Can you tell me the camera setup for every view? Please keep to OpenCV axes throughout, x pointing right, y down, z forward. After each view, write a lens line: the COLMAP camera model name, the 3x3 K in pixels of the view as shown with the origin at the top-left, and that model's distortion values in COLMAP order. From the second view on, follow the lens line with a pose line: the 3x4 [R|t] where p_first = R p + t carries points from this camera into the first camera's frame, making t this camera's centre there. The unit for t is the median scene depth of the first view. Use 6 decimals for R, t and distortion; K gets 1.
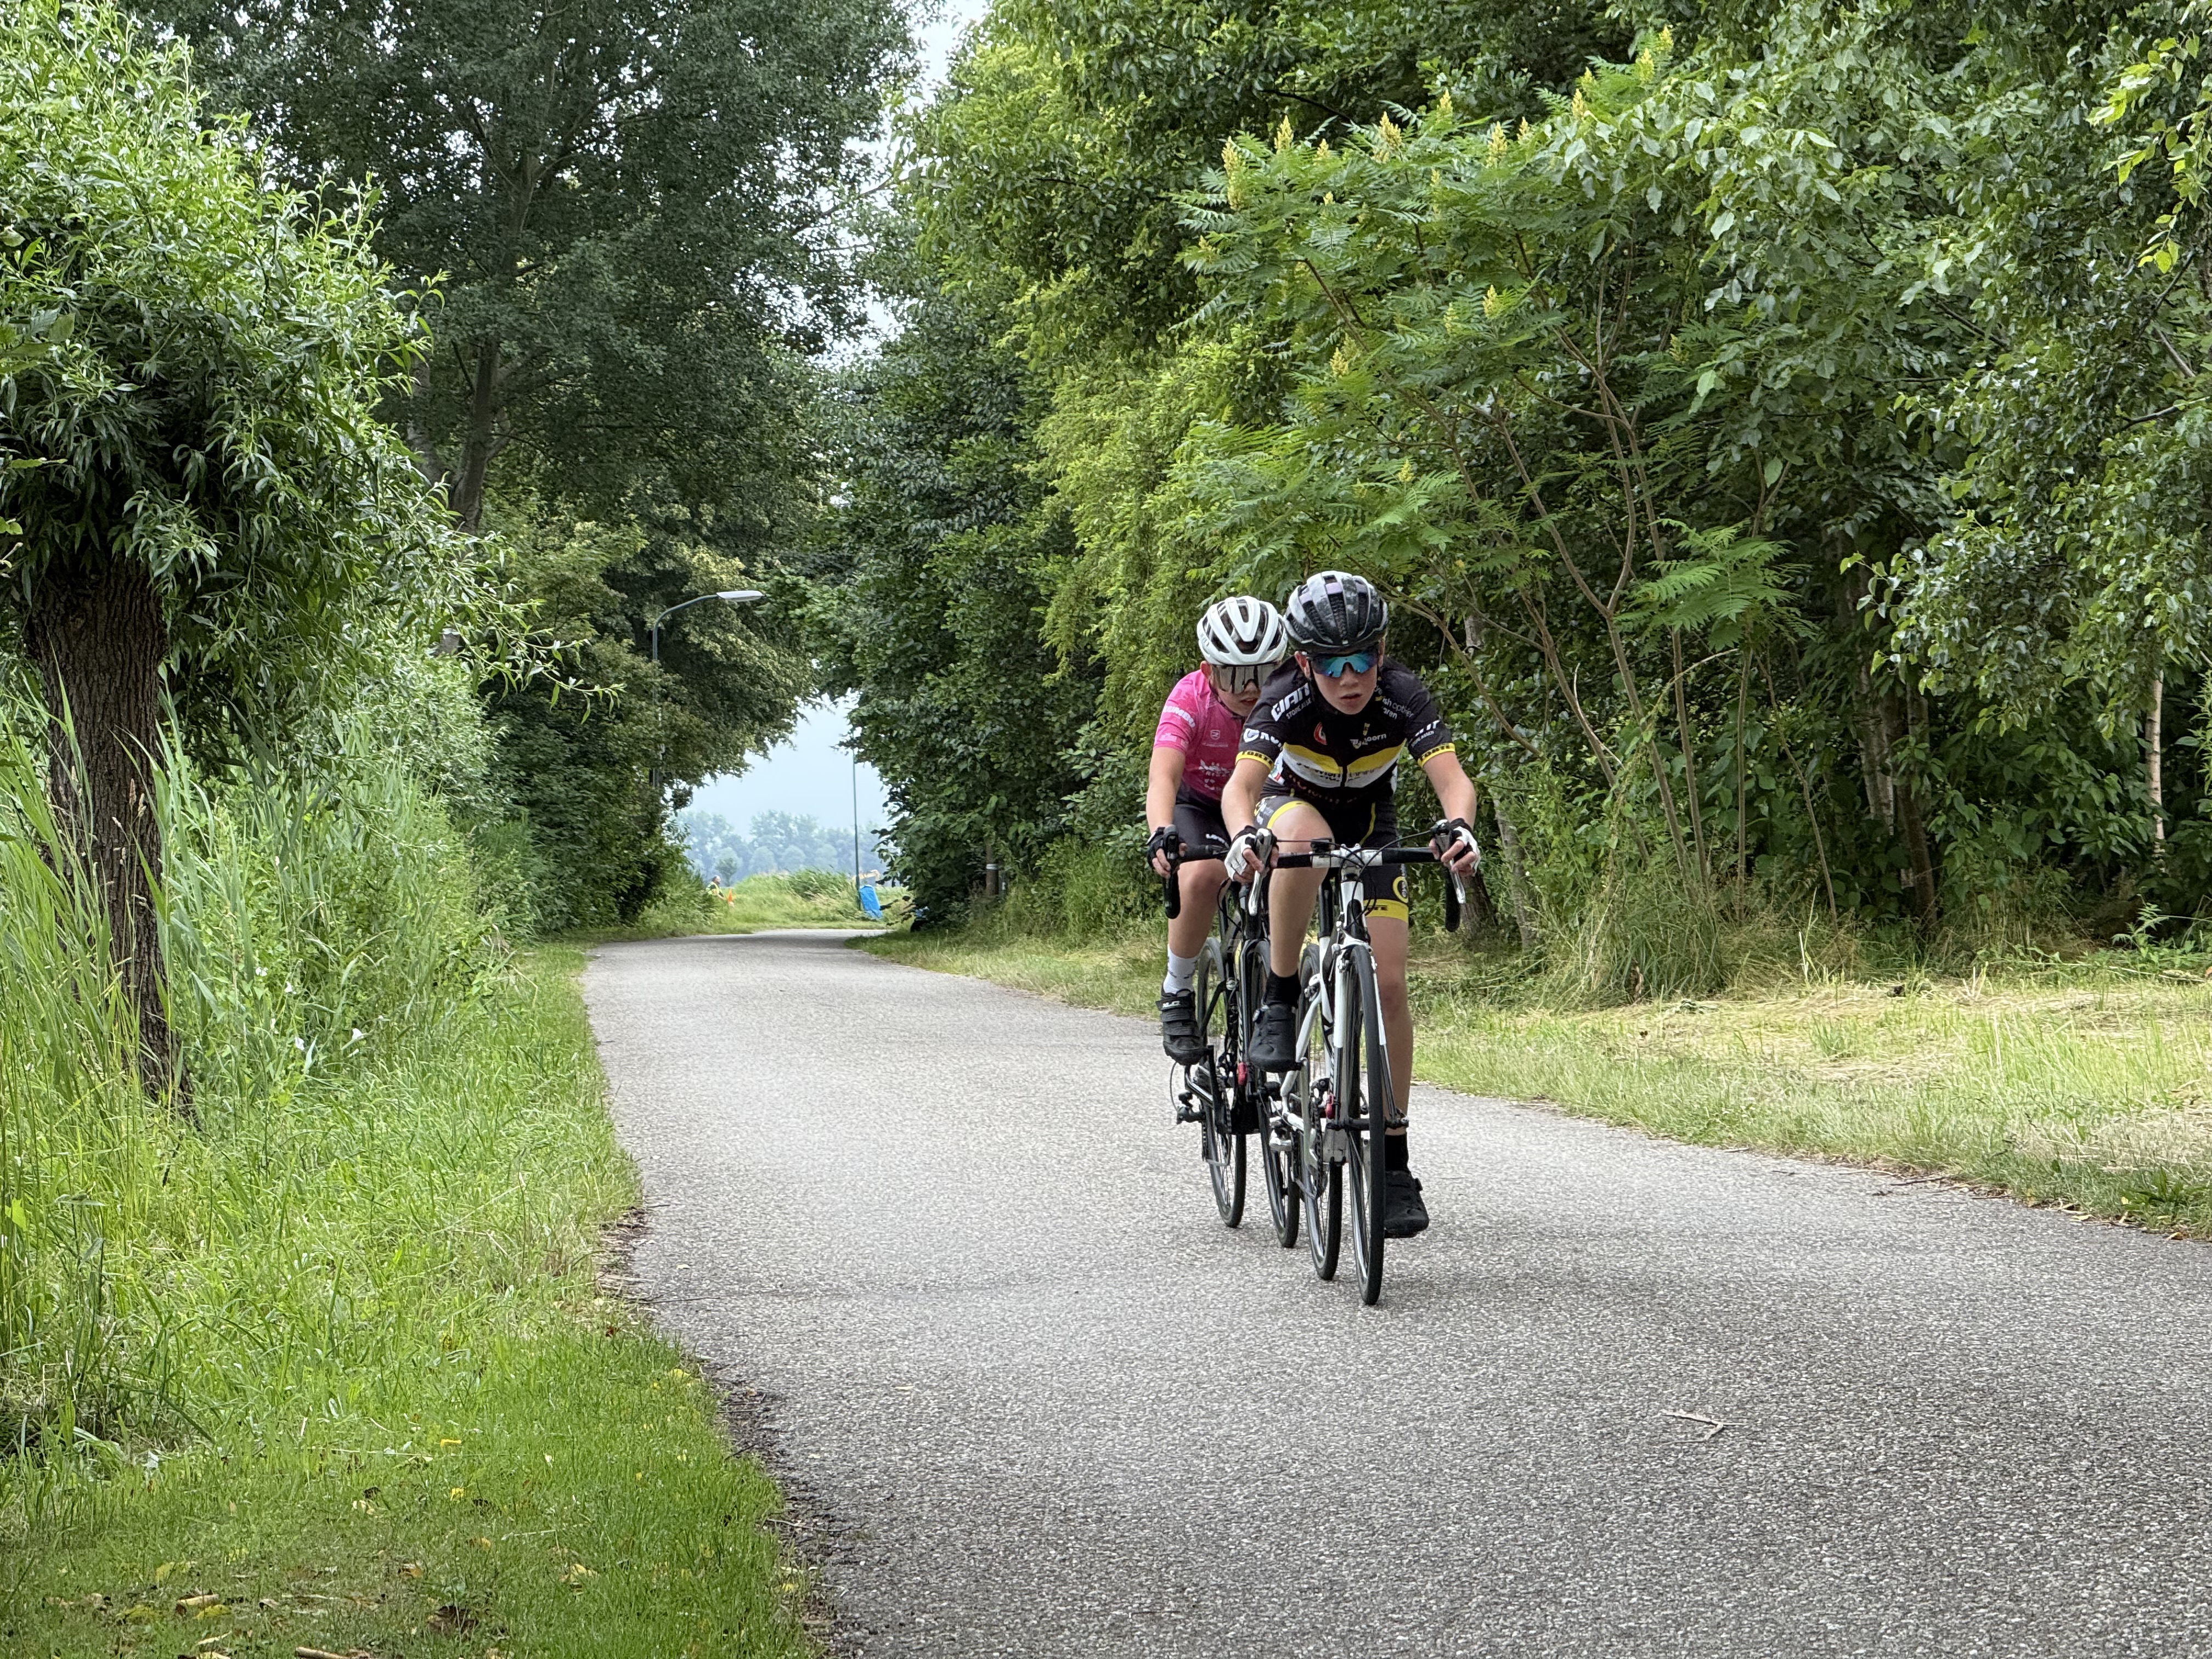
lens RADIAL K [[7639.8, 0, 1099.4], [0, 7639.8, 733.3], [0, 0, 1]] dist [0.222298, 0.000000]
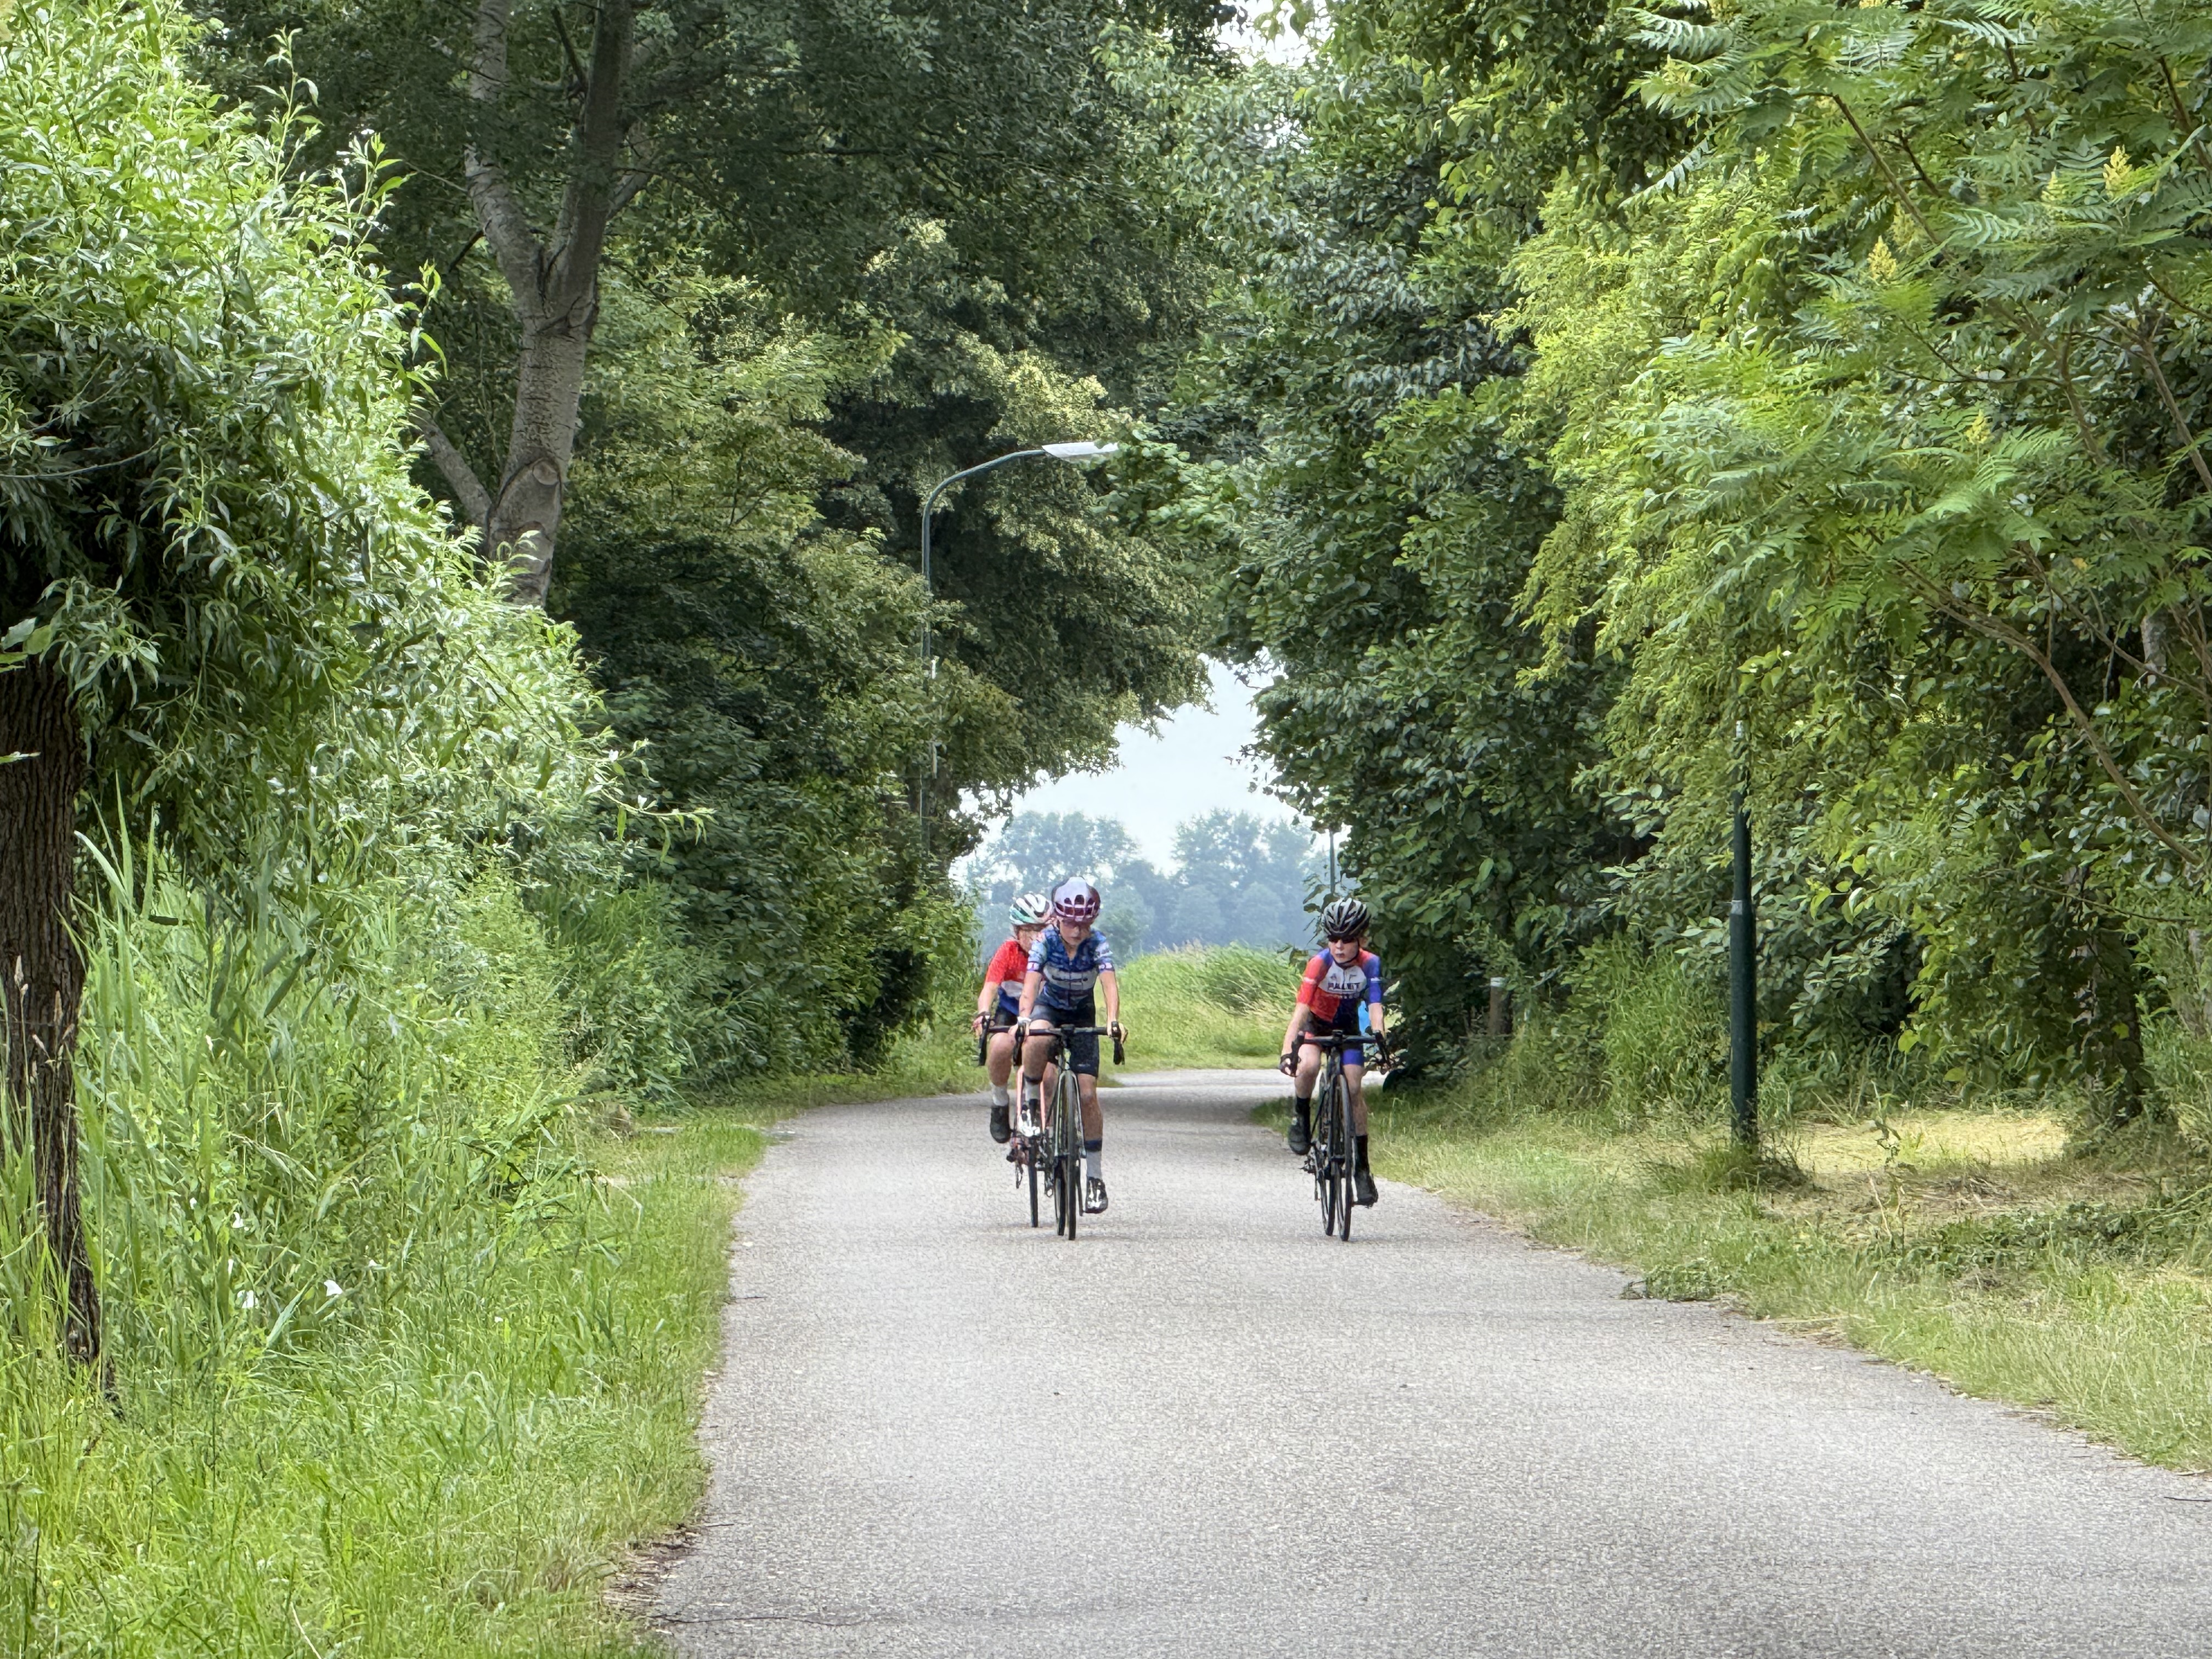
lens RADIAL K [[15630.8, 0, 1105.0], [0, 15630.8, 610.9], [0, 0, 1]] dist [0.209529, 0.000000]
pose [[0.998696, 0.008790, -0.050296, 0.016089], [-0.008931, 0.999957, -0.002568, -0.007173], [0.050271, 0.003014, 0.998731, -0.154246]]
